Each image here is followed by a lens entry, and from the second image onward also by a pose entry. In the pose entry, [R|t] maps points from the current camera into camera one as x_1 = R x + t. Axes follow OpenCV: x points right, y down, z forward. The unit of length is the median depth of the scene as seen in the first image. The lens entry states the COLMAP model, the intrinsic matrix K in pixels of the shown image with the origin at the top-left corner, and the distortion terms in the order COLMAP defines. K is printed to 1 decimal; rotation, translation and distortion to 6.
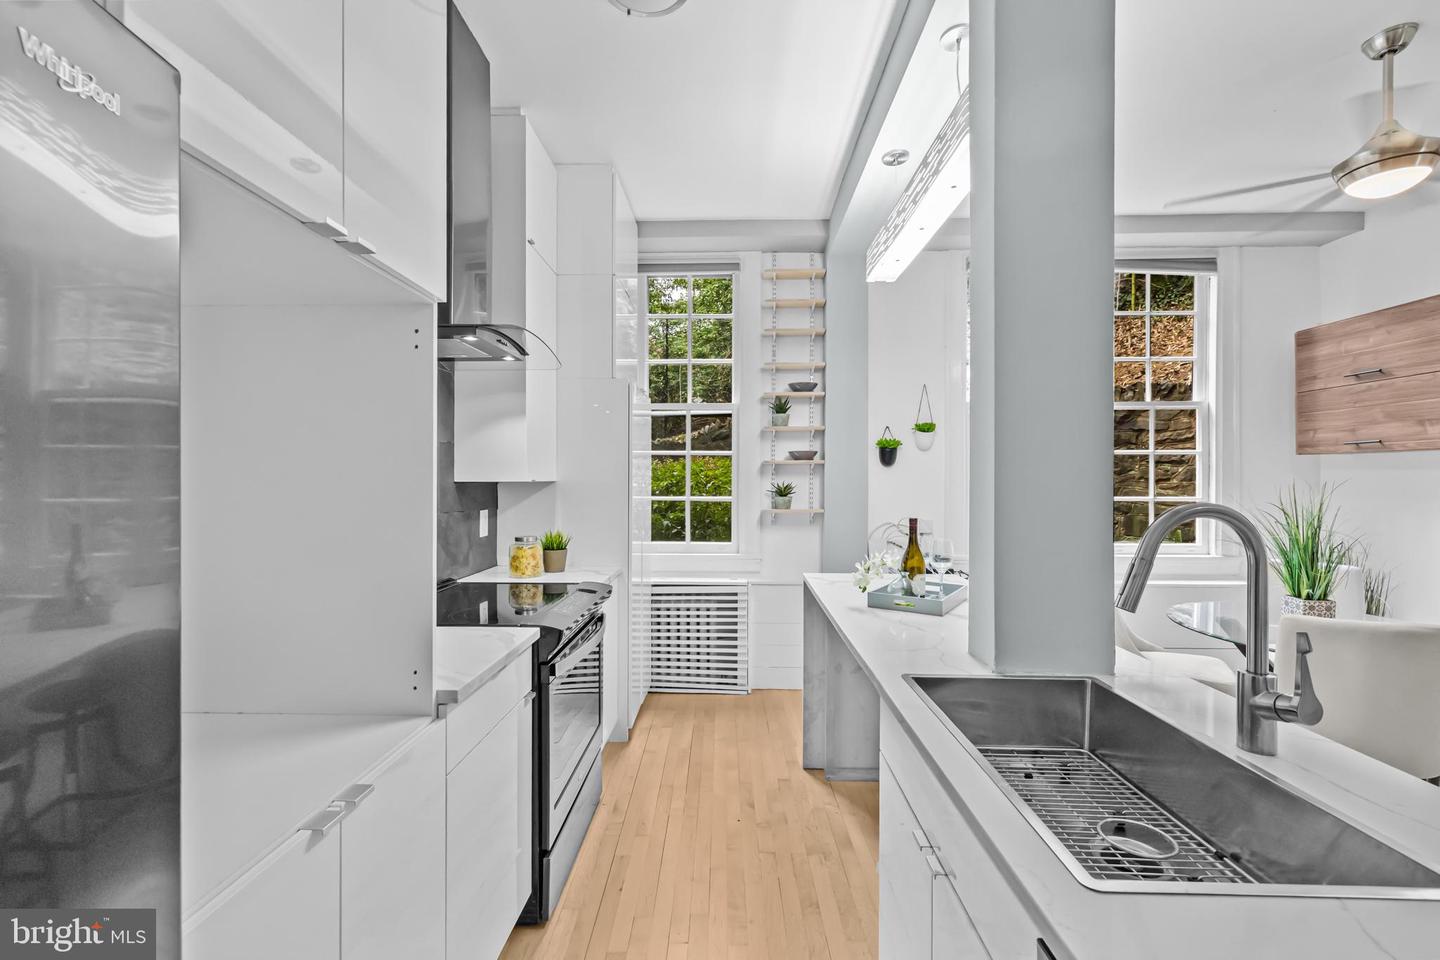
lens RADIAL K [[603.8, 0, 720.0], [0, 603.8, 480.0], [0, 0, 1]] dist [0.001528, -0.000418]
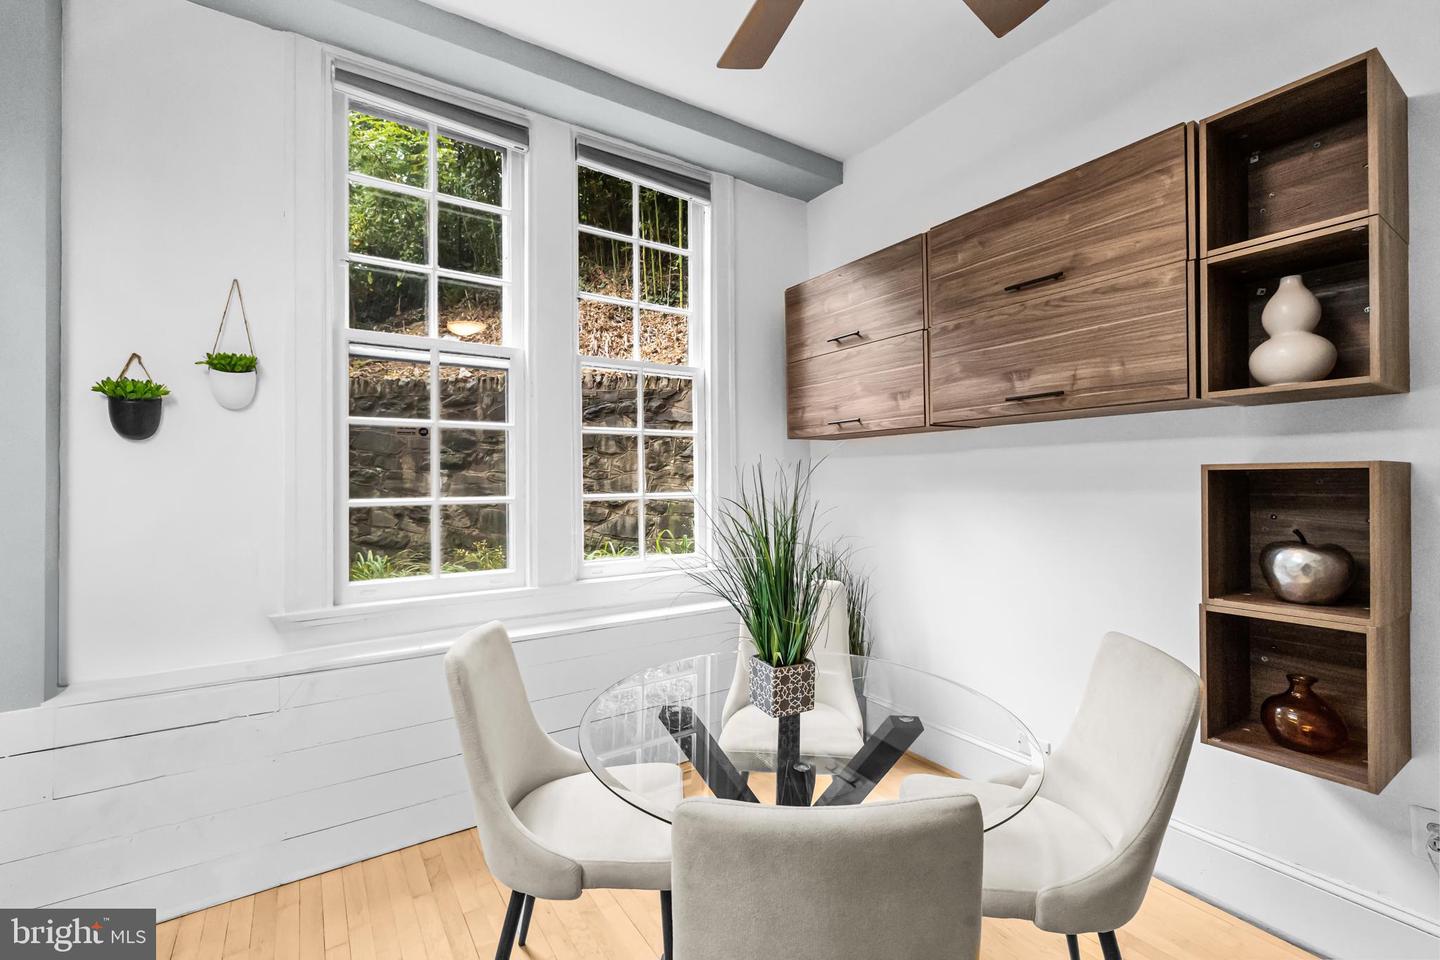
lens RADIAL K [[603.8, 0, 720.0], [0, 603.8, 480.0], [0, 0, 1]] dist [0.001528, -0.000418]
pose [[0.817162, -0.005256, 0.576384, 0.421355], [0.007908, 0.999967, -0.002093, 0.015637], [-0.576354, 0.006268, 0.817176, 0.397869]]
